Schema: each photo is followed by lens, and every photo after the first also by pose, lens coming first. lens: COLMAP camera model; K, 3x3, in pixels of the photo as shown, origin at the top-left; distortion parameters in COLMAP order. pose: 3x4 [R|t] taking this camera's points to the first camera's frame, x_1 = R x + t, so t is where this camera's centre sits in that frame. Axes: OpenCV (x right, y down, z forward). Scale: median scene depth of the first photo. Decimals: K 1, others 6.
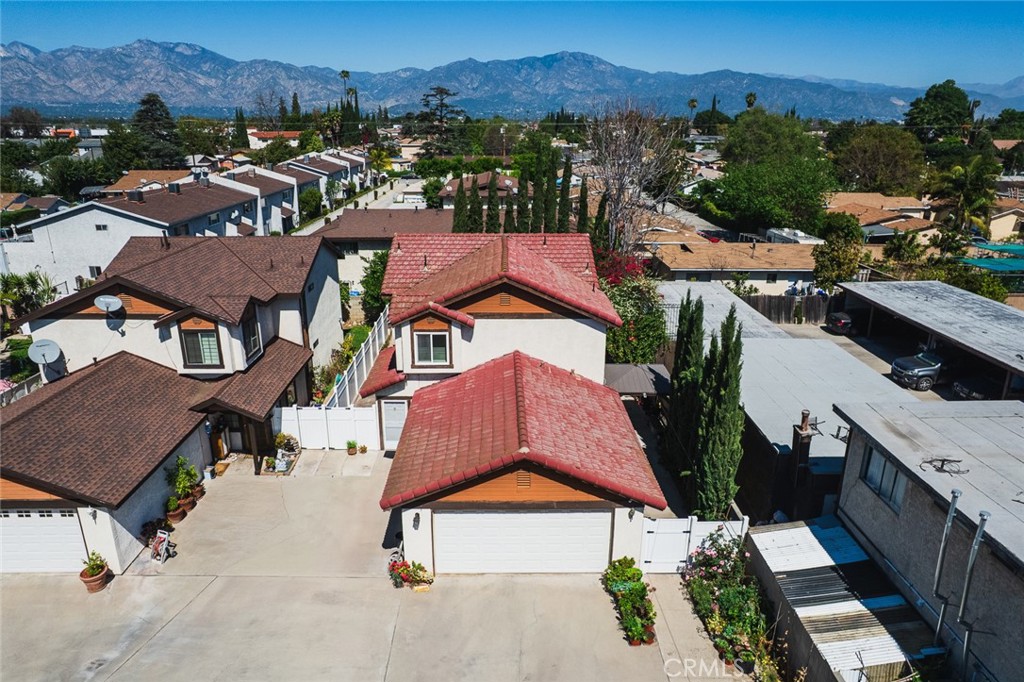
lens RADIAL K [[659.4, 0, 509.2], [0, 659.4, 336.5], [0, 0, 1]] dist [-0.077361, 0.068139]
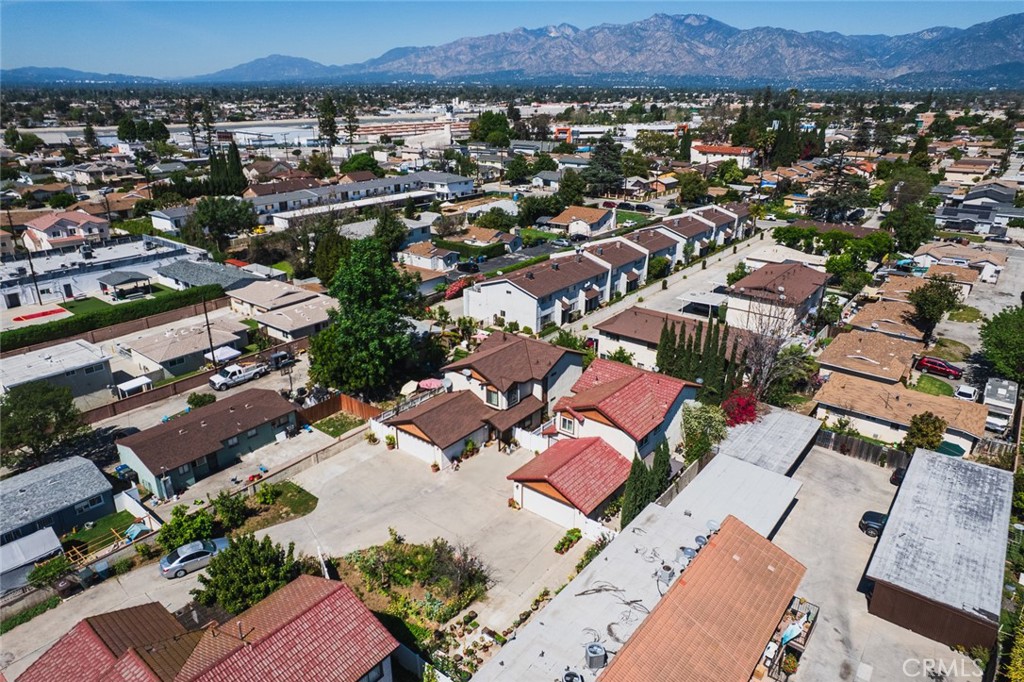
lens RADIAL K [[648.2, 0, 506.0], [0, 648.2, 344.6], [0, 0, 1]] dist [-0.071432, 0.064940]
pose [[0.770066, 0.229902, -0.595100, 0.998189], [-0.193166, 0.973048, 0.125954, -0.495577], [0.608018, 0.017960, 0.793720, -0.956060]]
